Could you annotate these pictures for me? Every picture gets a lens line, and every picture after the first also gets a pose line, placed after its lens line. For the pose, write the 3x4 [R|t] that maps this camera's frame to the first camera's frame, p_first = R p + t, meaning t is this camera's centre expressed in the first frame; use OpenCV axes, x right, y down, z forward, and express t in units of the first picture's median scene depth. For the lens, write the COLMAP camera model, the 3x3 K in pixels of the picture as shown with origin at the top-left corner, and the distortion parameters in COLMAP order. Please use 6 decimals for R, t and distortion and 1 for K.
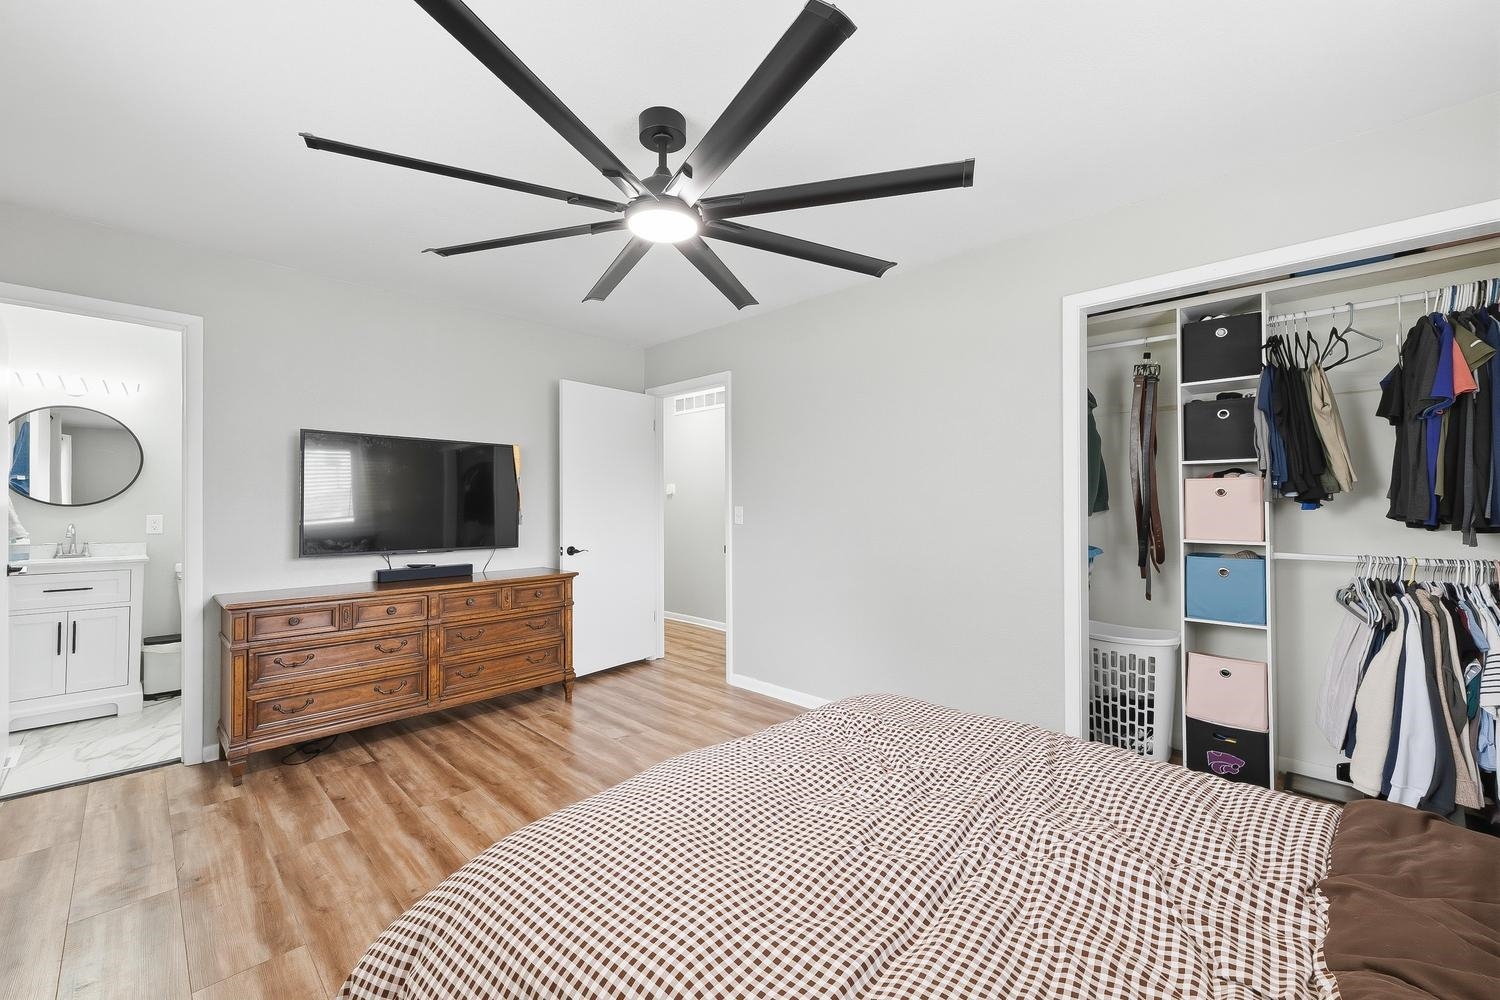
lens RADIAL K [[613.1, 0, 750.0], [0, 613.1, 500.0], [0, 0, 1]] dist [0.000405, 0.000327]
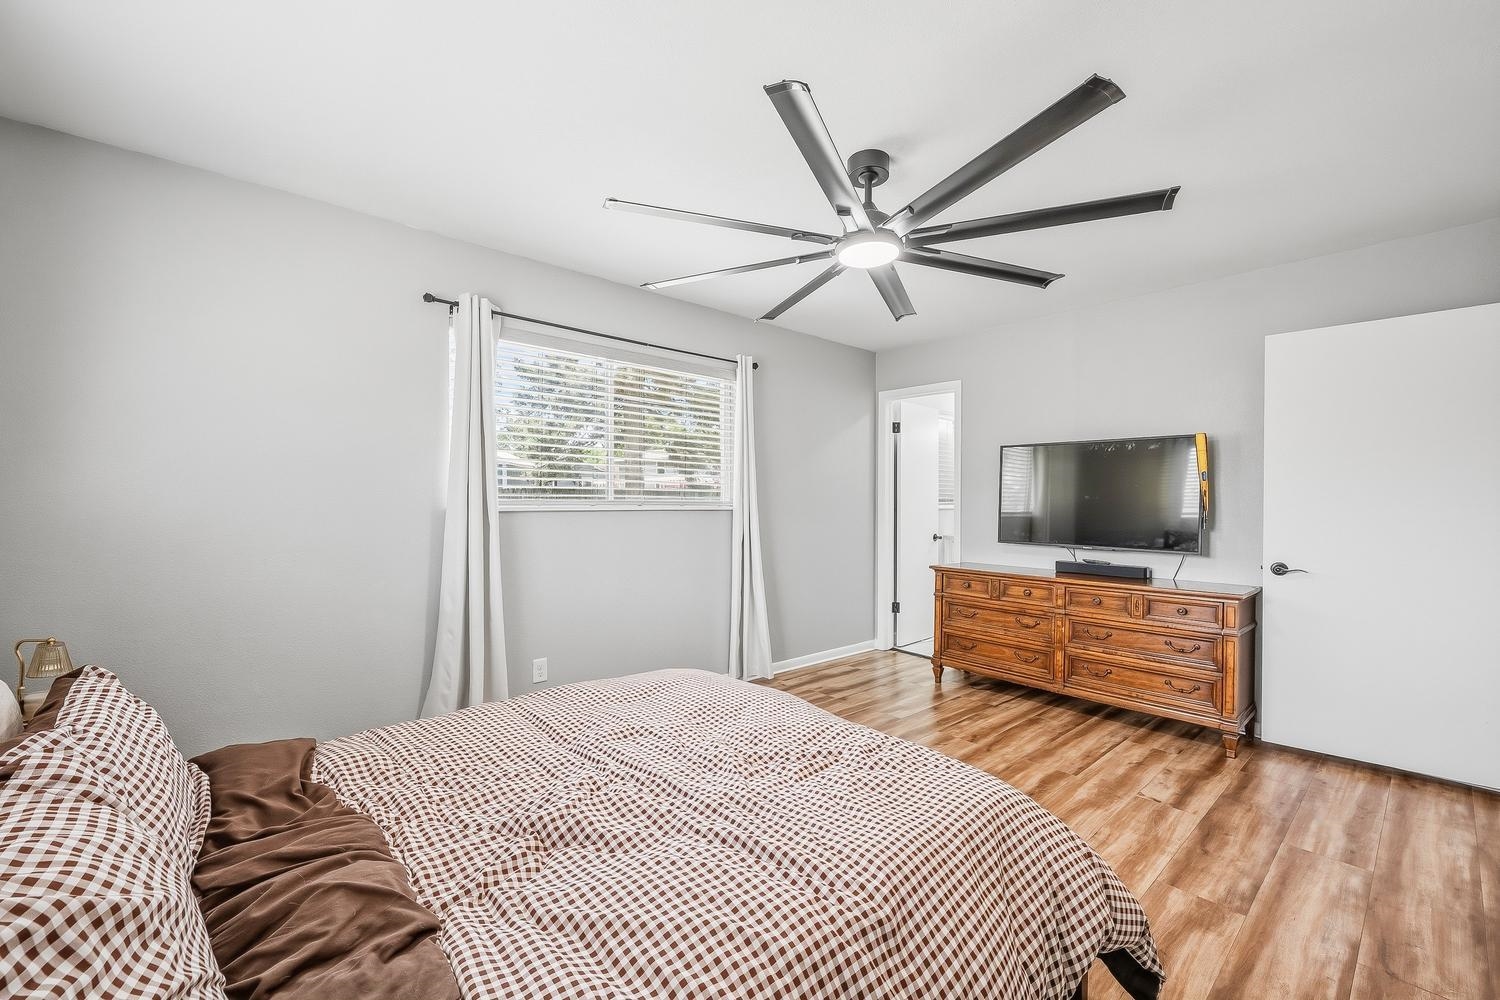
lens RADIAL K [[613.1, 0, 750.0], [0, 613.1, 500.0], [0, 0, 1]] dist [0.000405, 0.000327]
pose [[-0.083390, 0.002337, -0.996514, 0.637743], [-0.007430, 0.999968, 0.002967, 0.002552], [0.996489, 0.007651, -0.083370, 0.557371]]
